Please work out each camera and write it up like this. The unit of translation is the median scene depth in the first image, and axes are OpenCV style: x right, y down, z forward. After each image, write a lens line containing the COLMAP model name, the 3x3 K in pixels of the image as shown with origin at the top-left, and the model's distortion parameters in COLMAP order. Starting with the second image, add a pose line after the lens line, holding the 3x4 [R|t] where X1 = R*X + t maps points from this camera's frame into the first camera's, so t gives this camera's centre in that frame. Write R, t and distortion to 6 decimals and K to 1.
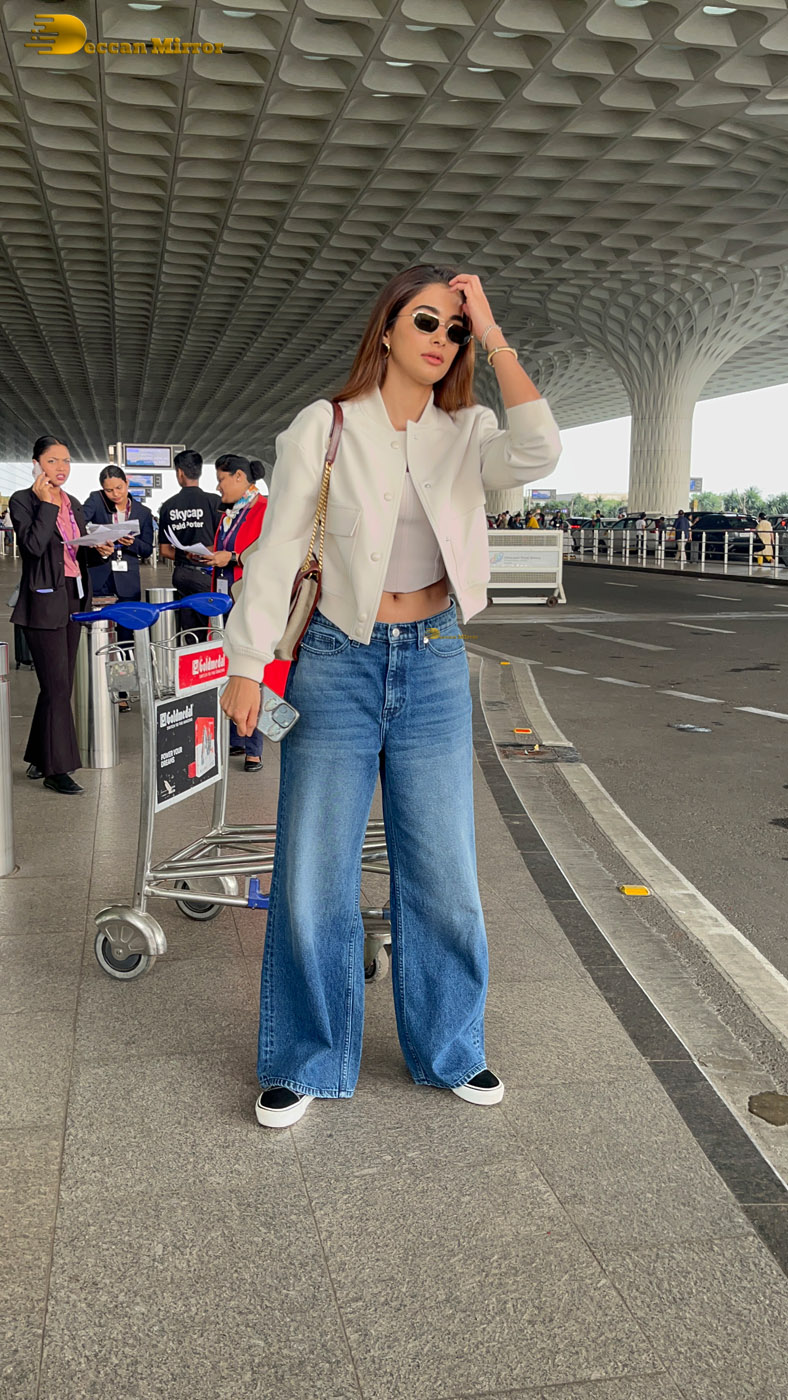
lens RADIAL K [[1217.5, 0, 371.1], [0, 1217.5, 705.9], [0, 0, 1]] dist [0.038542, -0.040458]
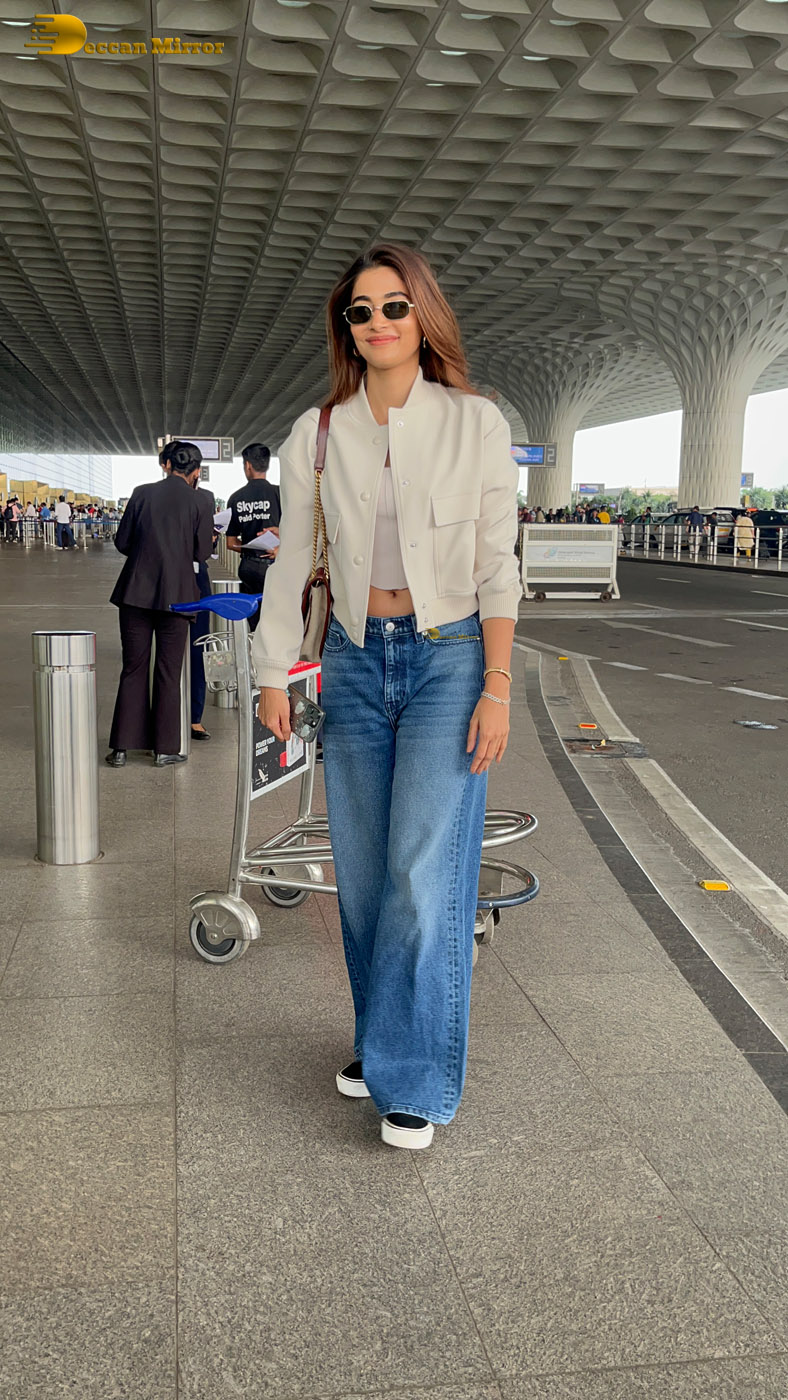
lens RADIAL K [[1217.5, 0, 376.5], [0, 1217.5, 718.7], [0, 0, 1]] dist [0.038542, -0.040458]
pose [[0.999482, 0.011444, -0.030087, -0.003176], [-0.010987, 0.999822, 0.015318, 0.000196], [0.030257, -0.014980, 0.999430, -0.000841]]
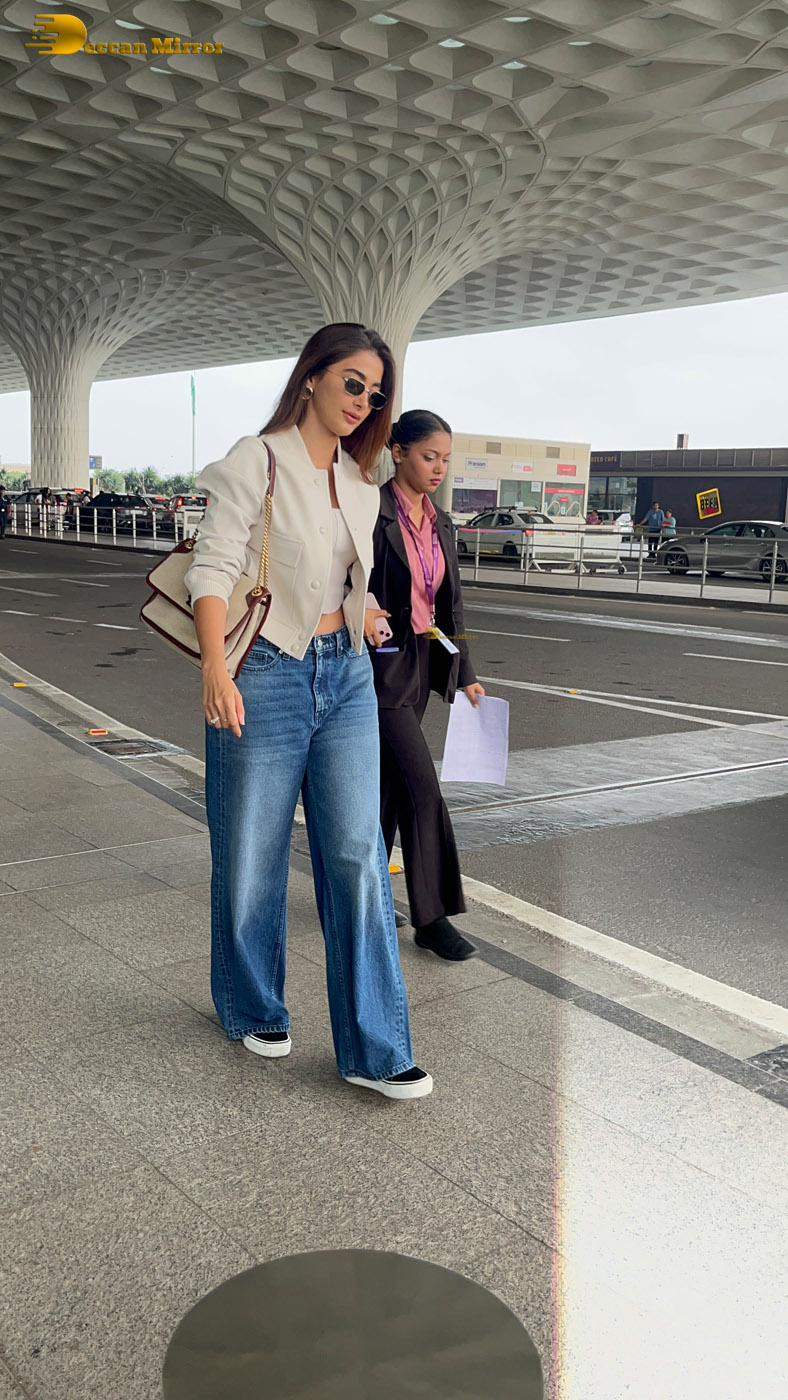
lens RADIAL K [[1217.5, 0, 369.8], [0, 1217.5, 692.0], [0, 0, 1]] dist [0.038542, -0.040458]
pose [[0.891148, -0.039181, 0.452019, -0.018541], [0.034712, 0.999232, 0.018179, 0.014090], [-0.452384, -0.000509, 0.891823, -0.108003]]
